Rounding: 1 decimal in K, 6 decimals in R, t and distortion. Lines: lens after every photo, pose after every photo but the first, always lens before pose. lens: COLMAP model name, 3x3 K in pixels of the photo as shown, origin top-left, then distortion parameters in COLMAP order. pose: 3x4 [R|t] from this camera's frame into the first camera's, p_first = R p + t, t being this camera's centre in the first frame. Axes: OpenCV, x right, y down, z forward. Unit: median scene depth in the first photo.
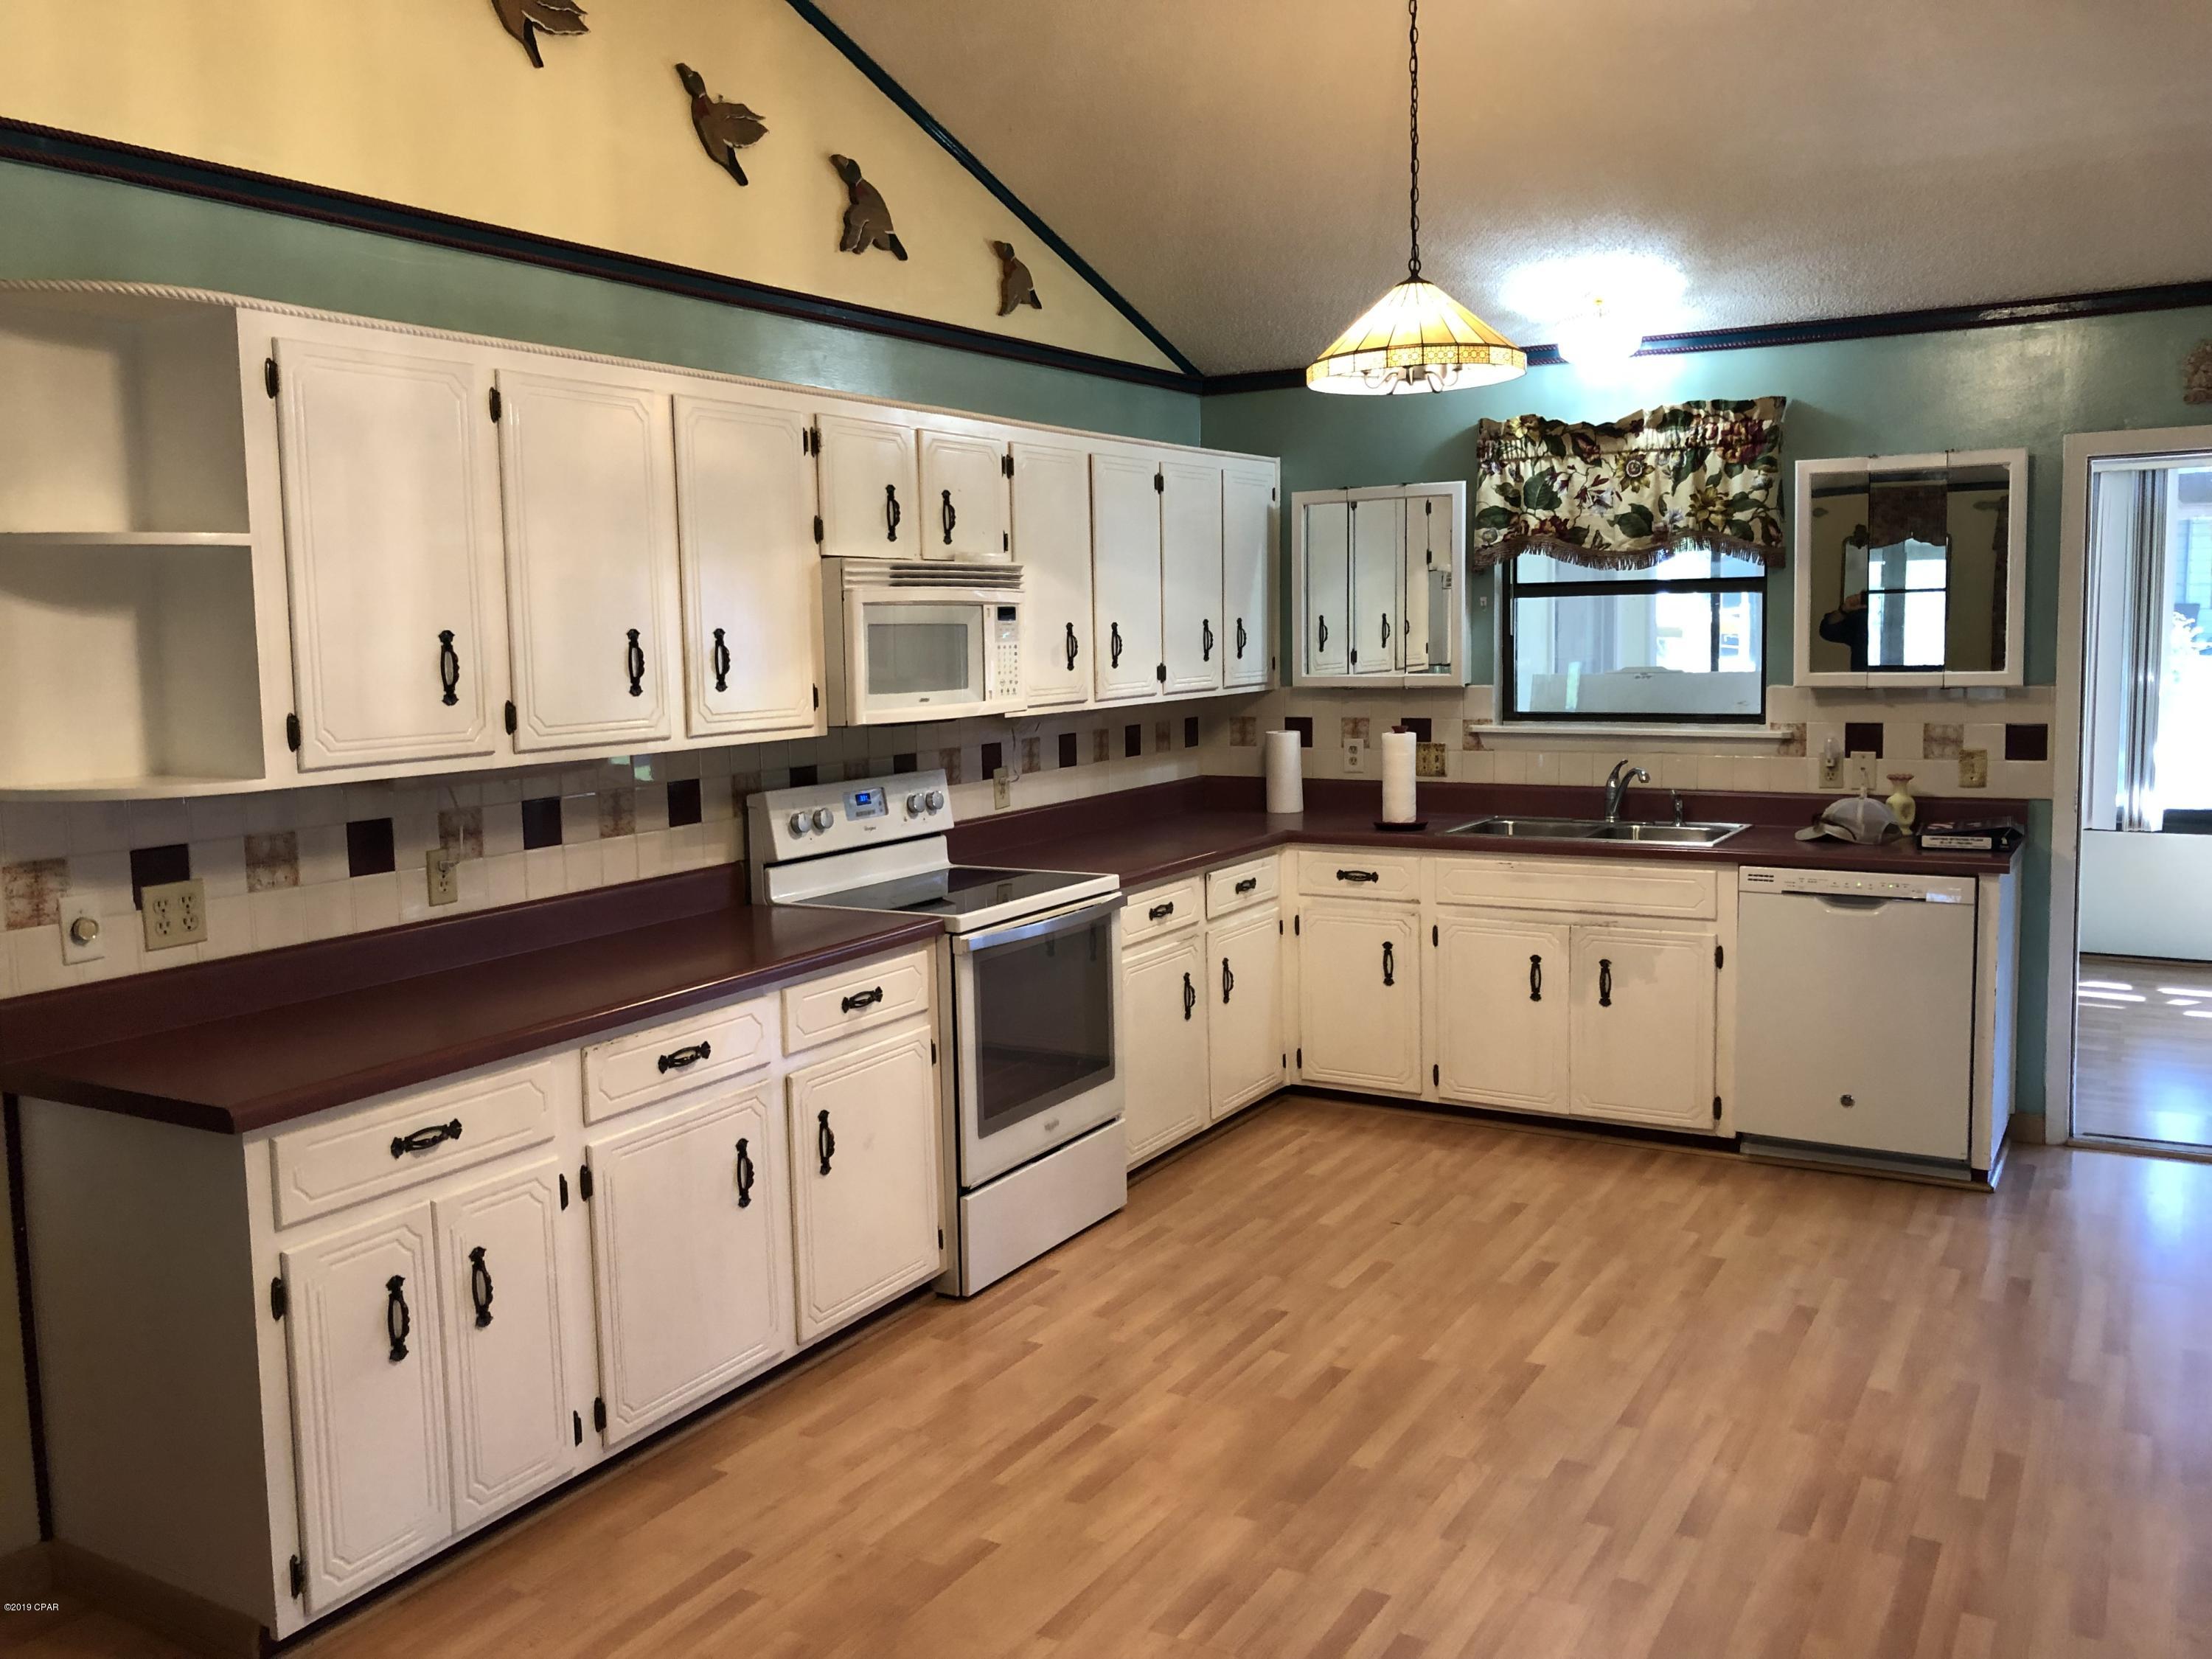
lens RADIAL K [[1835.4, 0, 1099.8], [0, 1835.4, 832.9], [0, 0, 1]] dist [0.017233, 0.005920]
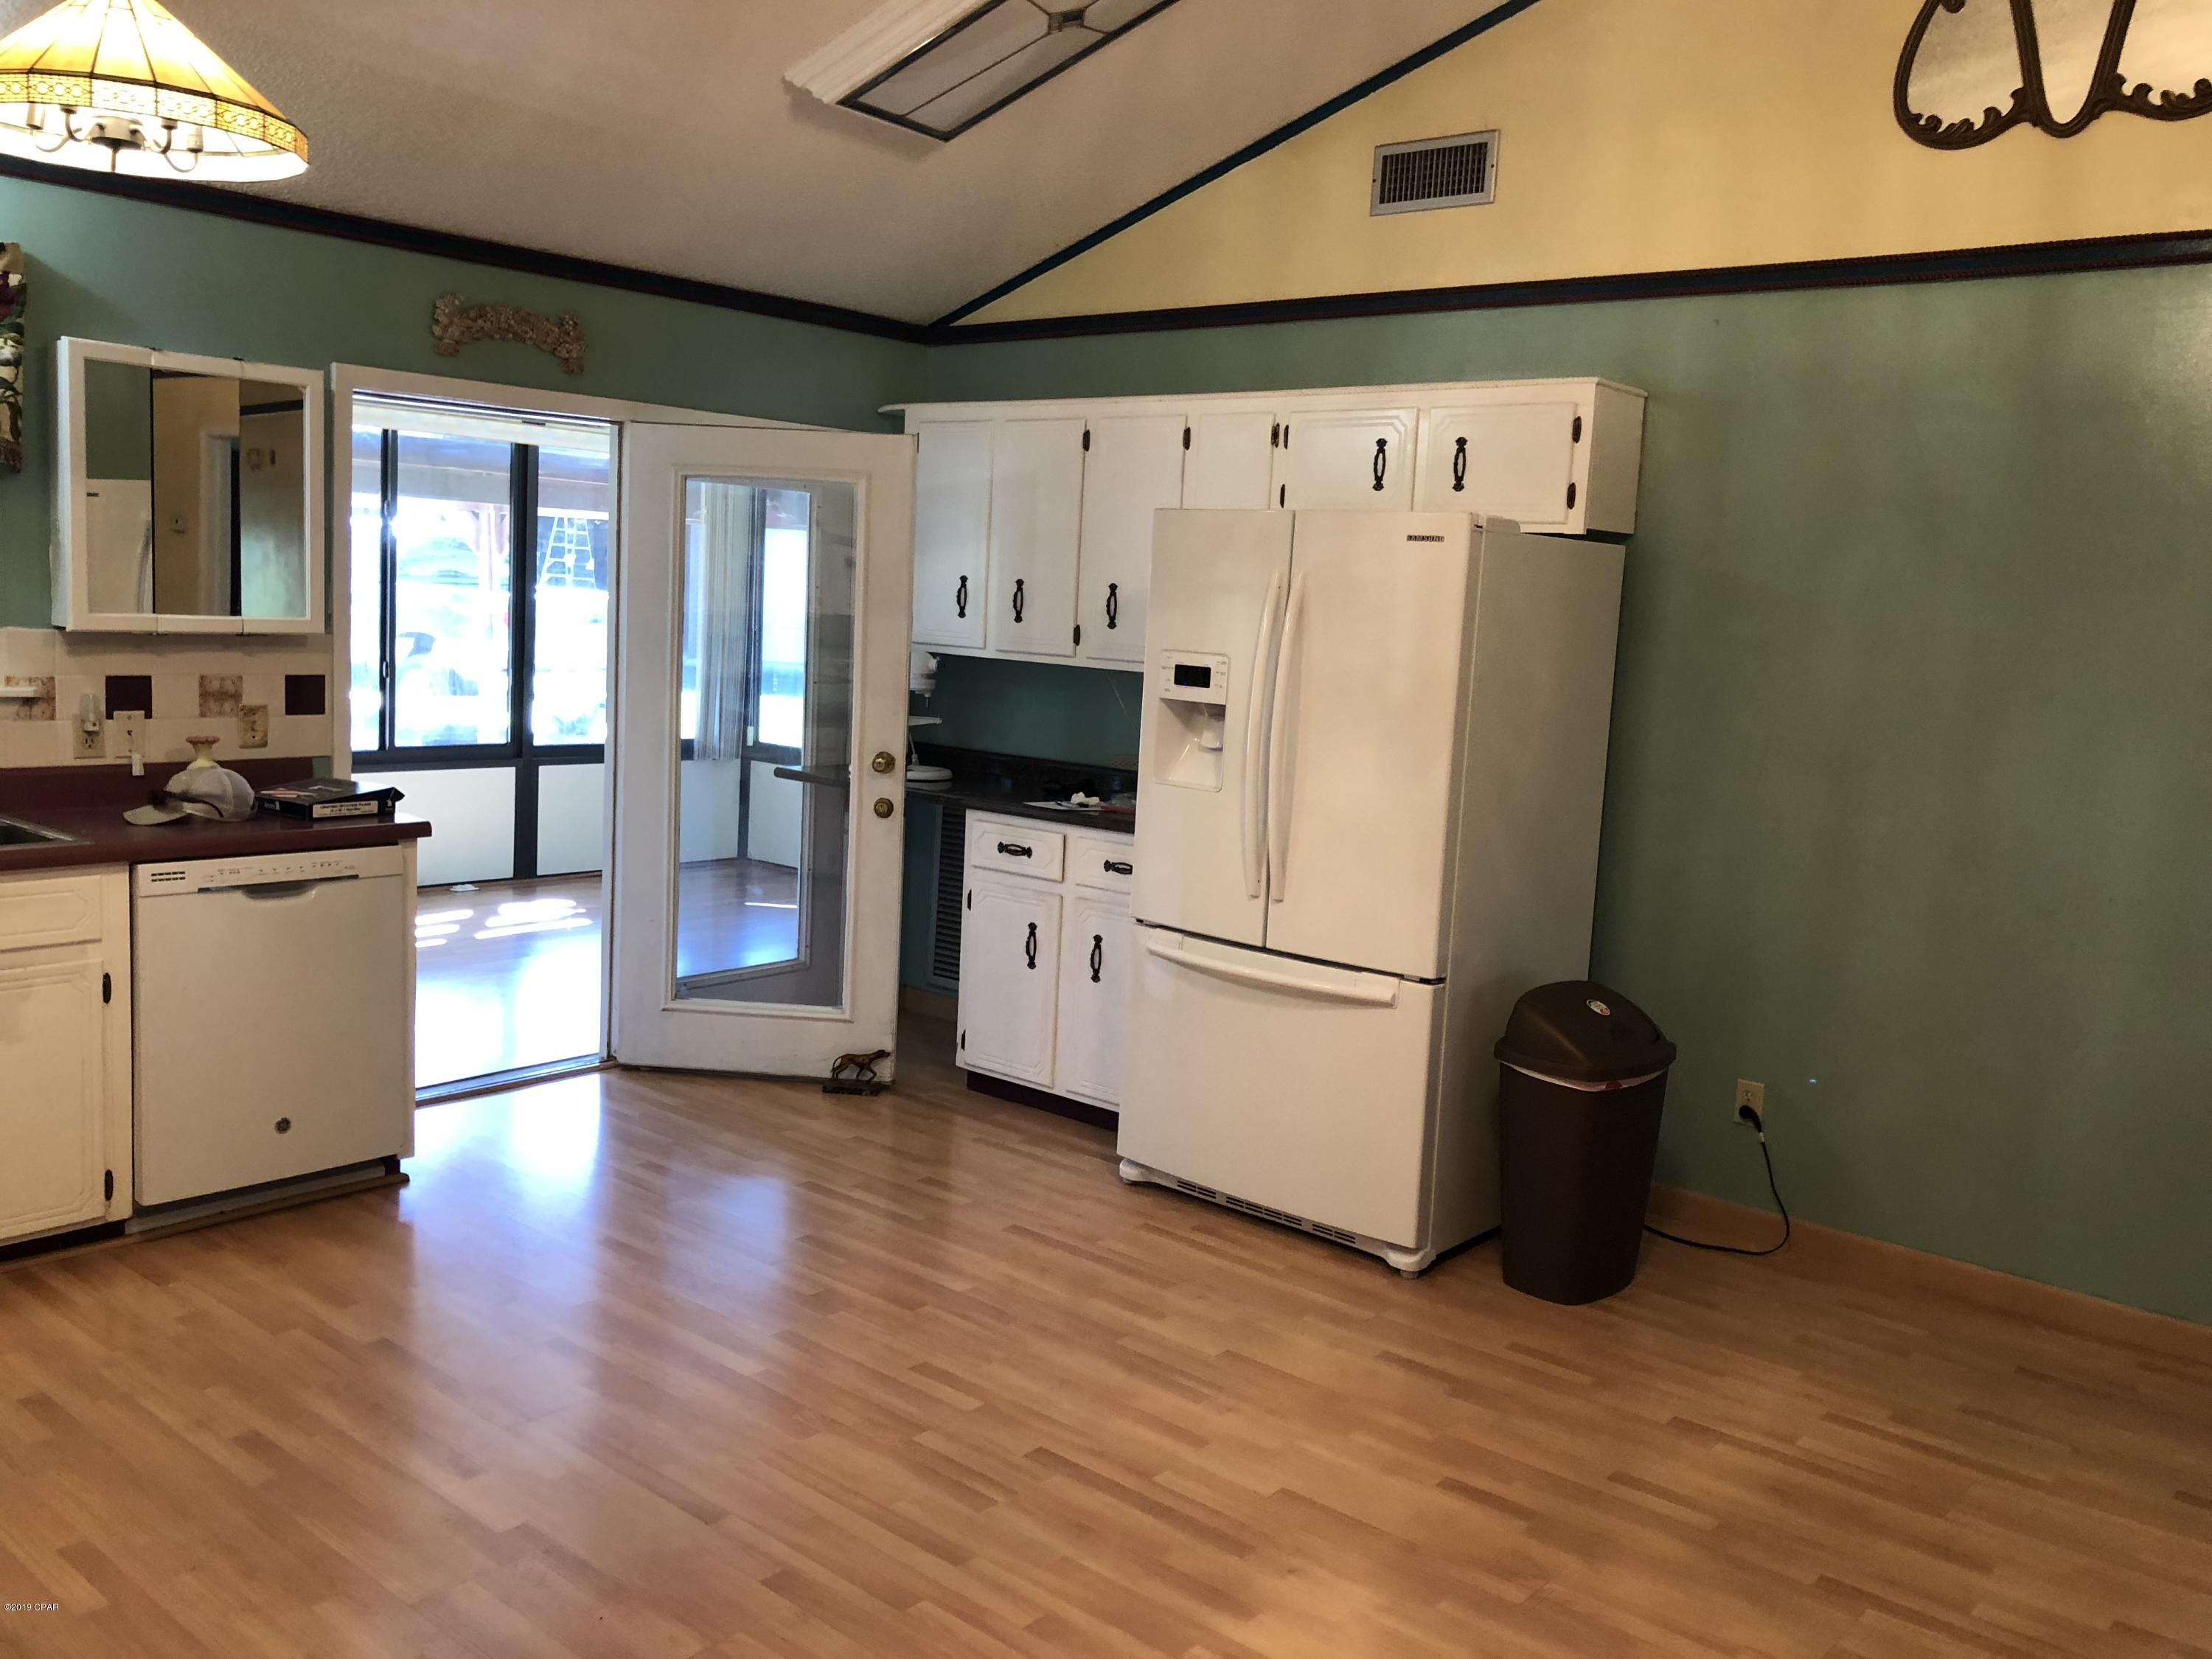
lens RADIAL K [[1835.4, 0, 1101.0], [0, 1835.4, 813.0], [0, 0, 1]] dist [0.017233, 0.005920]
pose [[0.171172, -0.089629, 0.981156, -0.333139], [0.062795, 0.994821, 0.079922, -0.039451], [-0.983238, 0.047932, 0.175913, 0.457849]]
